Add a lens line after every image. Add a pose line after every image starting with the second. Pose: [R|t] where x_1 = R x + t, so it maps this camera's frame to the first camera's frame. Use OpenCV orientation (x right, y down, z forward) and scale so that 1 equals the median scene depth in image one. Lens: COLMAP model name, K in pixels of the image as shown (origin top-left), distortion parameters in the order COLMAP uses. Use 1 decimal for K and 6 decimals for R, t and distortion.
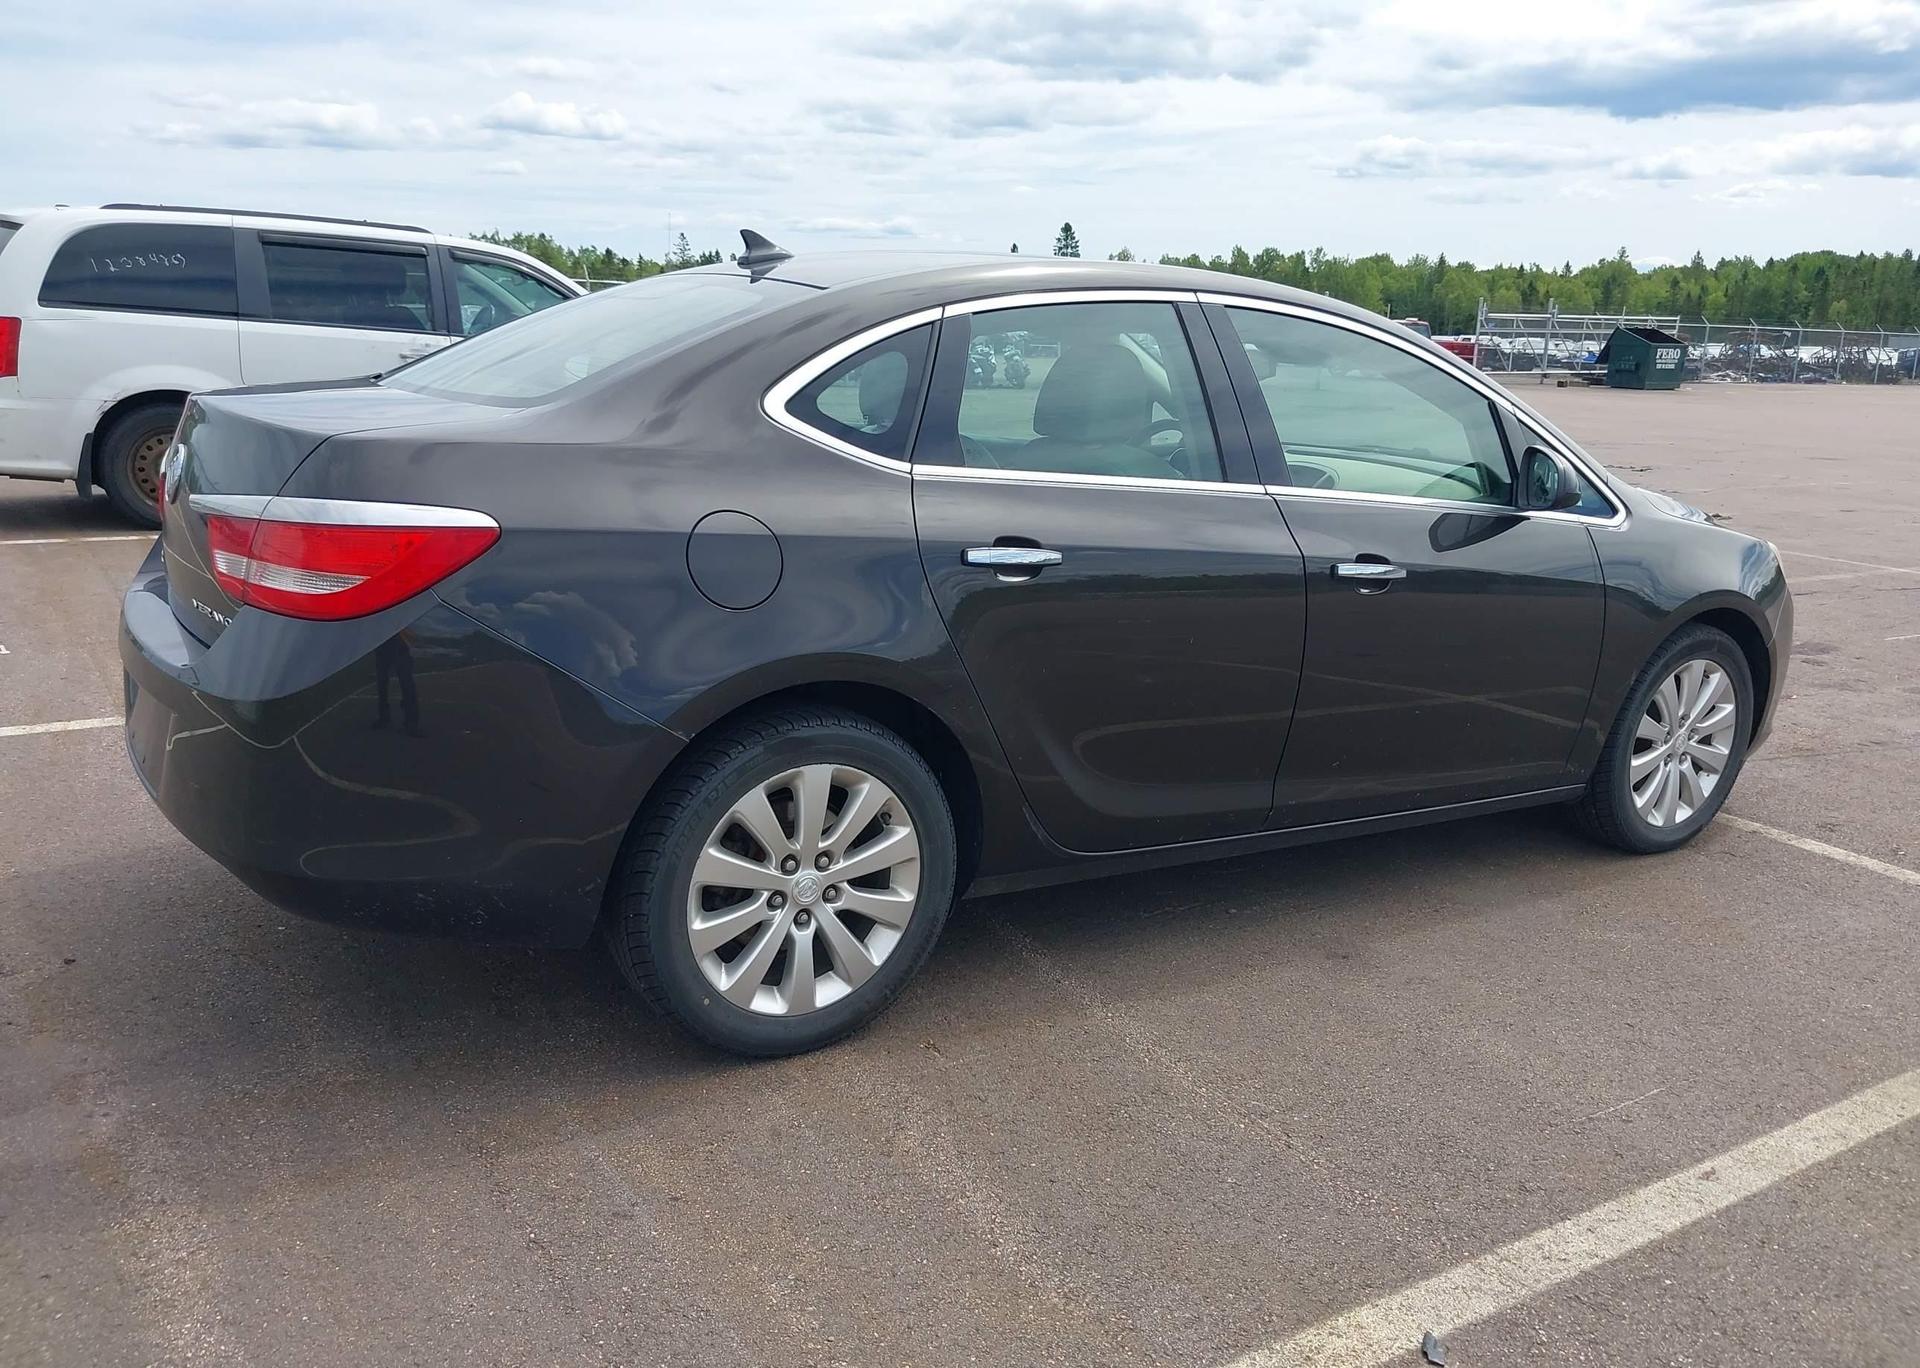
lens RADIAL K [[1544.3, 0, 926.9], [0, 1544.3, 684.8], [0, 0, 1]] dist [-0.010189, 0.007408]
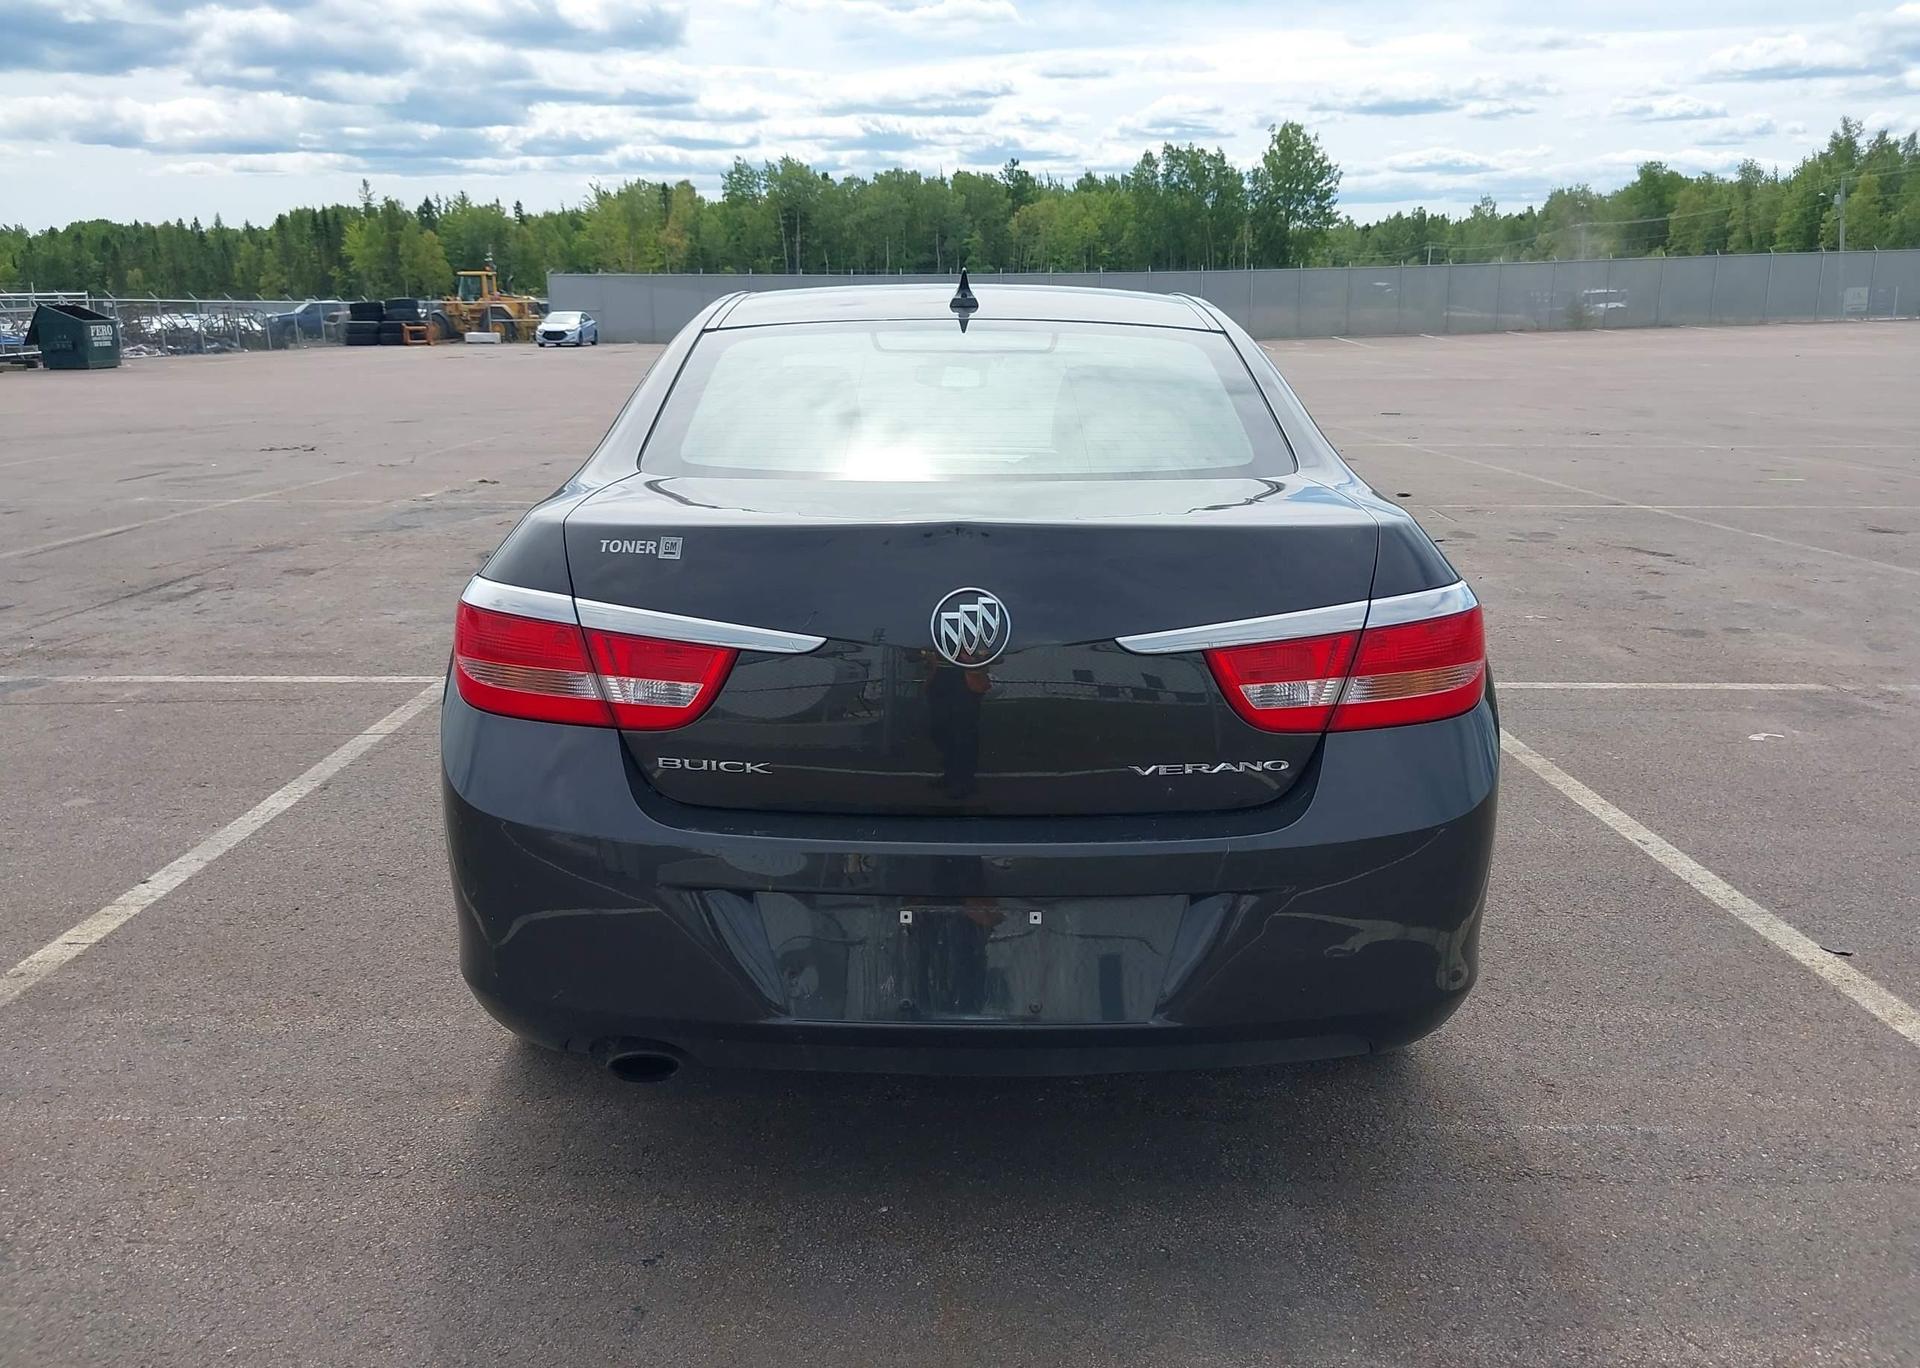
lens RADIAL K [[1538.8, 0, 949.9], [0, 1538.8, 682.0], [0, 0, 1]] dist [0.009713, -0.012893]
pose [[0.529314, -0.231734, 0.816166, -0.960480], [0.217412, 0.966903, 0.133533, -0.185942], [-0.820097, 0.106763, 0.562177, 0.524509]]
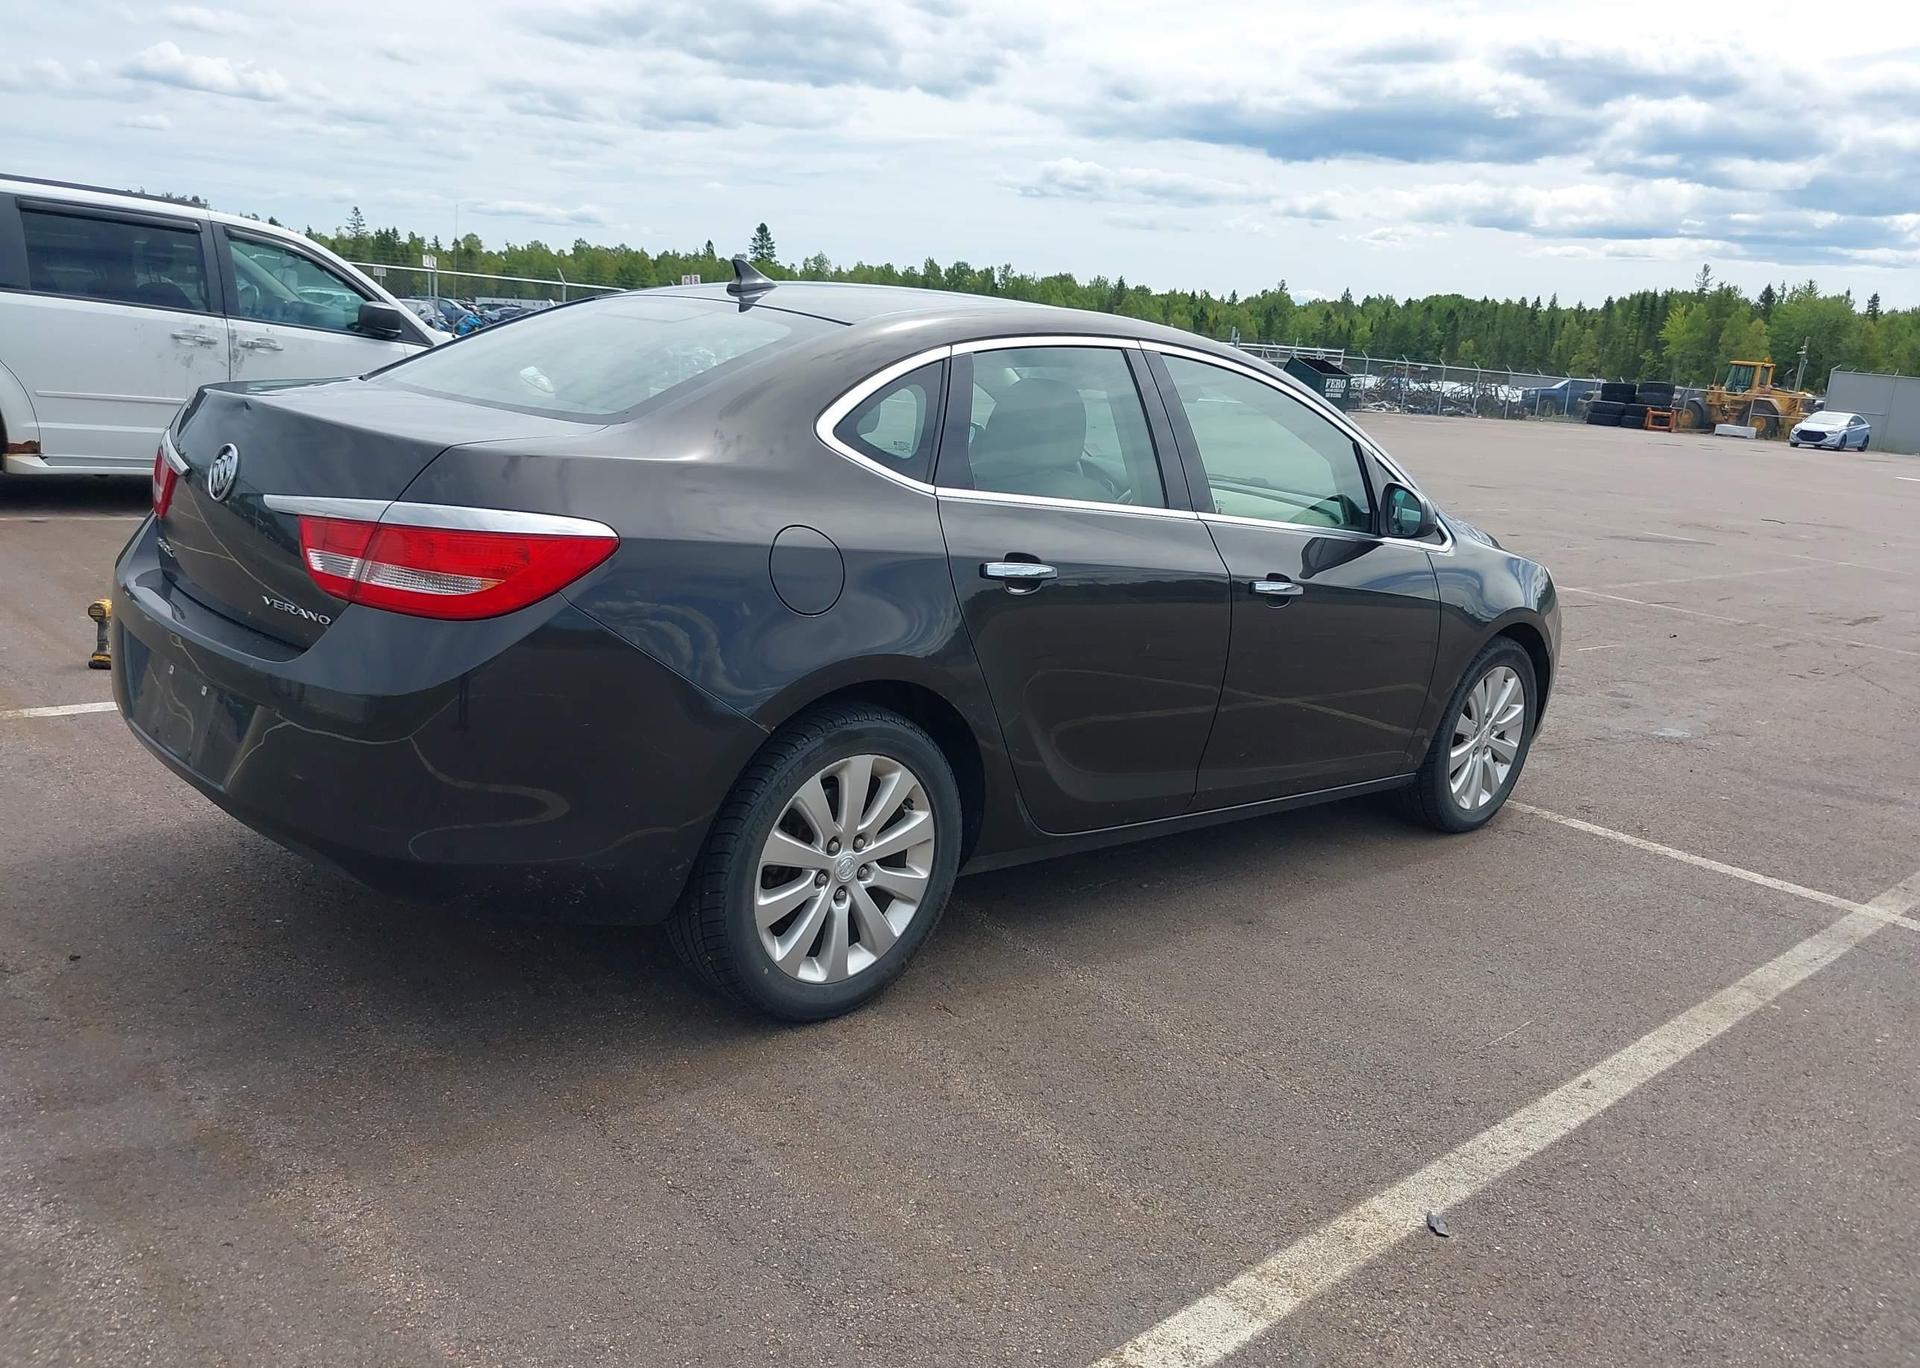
lens RADIAL K [[1545.3, 0, 935.2], [0, 1545.3, 678.9], [0, 0, 1]] dist [-0.001257, -0.003124]
pose [[0.978727, 0.006448, 0.205066, -0.206048], [-0.005532, 0.999972, -0.005043, 0.001787], [-0.205092, 0.003802, 0.978735, -0.082744]]
